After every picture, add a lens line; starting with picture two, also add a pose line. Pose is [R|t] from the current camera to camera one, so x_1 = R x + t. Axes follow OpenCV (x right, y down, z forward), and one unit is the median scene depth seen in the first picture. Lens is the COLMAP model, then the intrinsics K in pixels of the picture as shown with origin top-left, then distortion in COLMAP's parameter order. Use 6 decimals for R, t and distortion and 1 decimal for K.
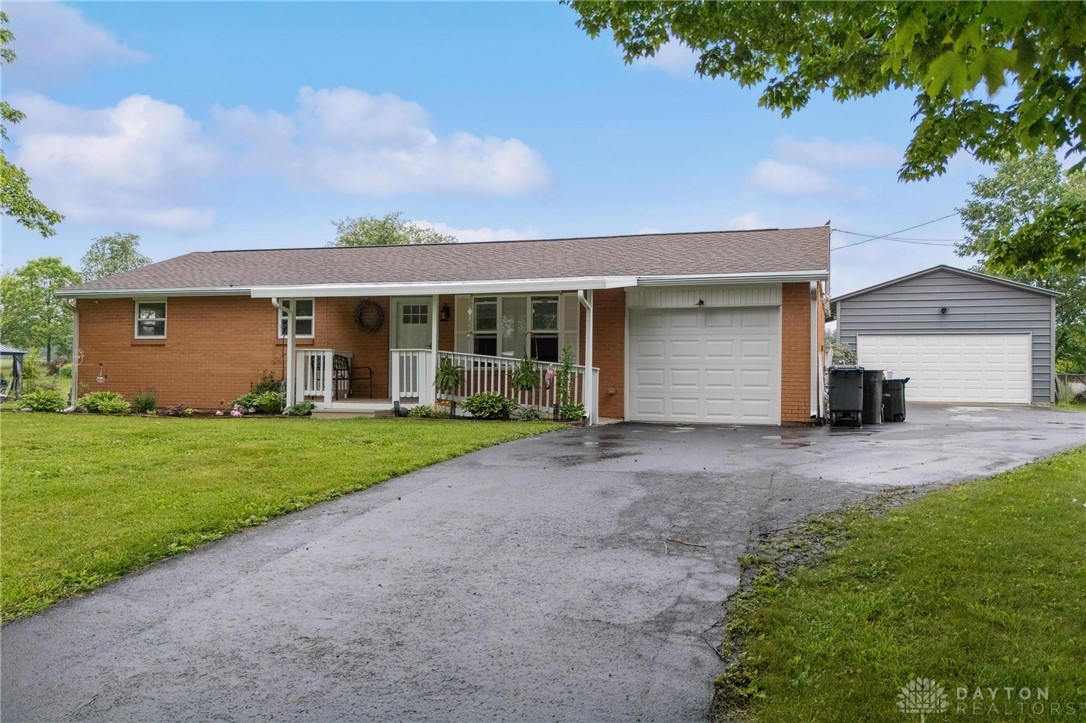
lens RADIAL K [[866.9, 0, 604.1], [0, 866.9, 338.3], [0, 0, 1]] dist [0.085423, -0.001050]
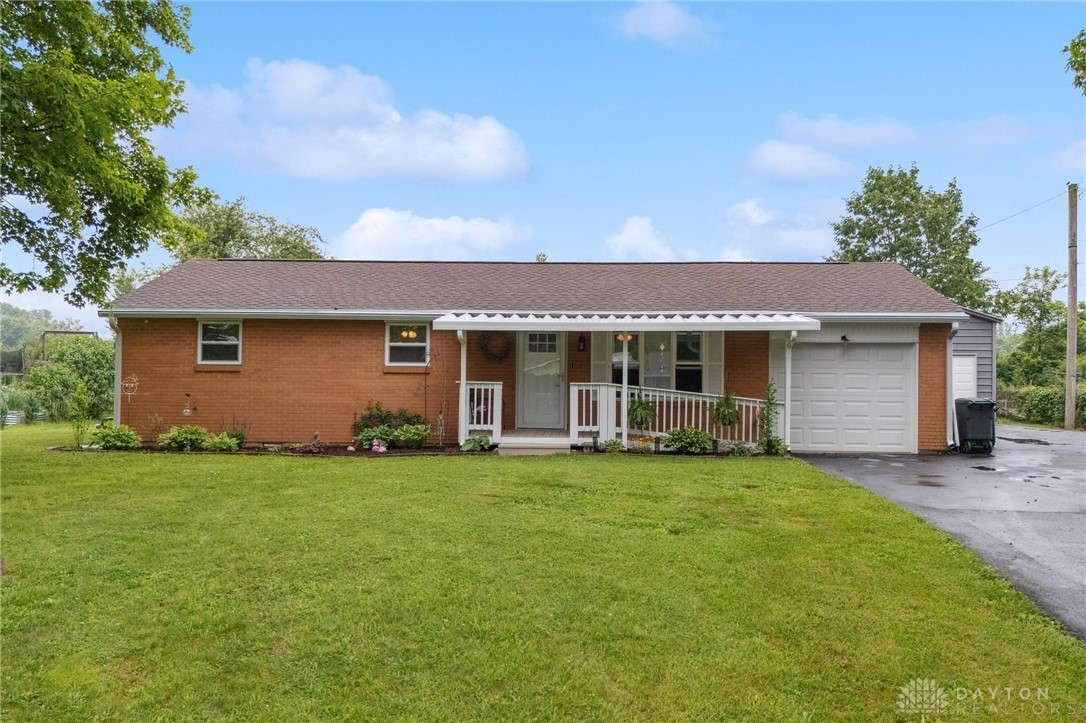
lens RADIAL K [[959.4, 0, 651.6], [0, 959.4, 360.1], [0, 0, 1]] dist [0.093778, -0.008565]
pose [[0.958673, 0.008418, 0.284384, -0.402357], [-0.015014, 0.999666, 0.021023, -0.032272], [-0.284112, -0.024424, 0.958480, -0.050714]]
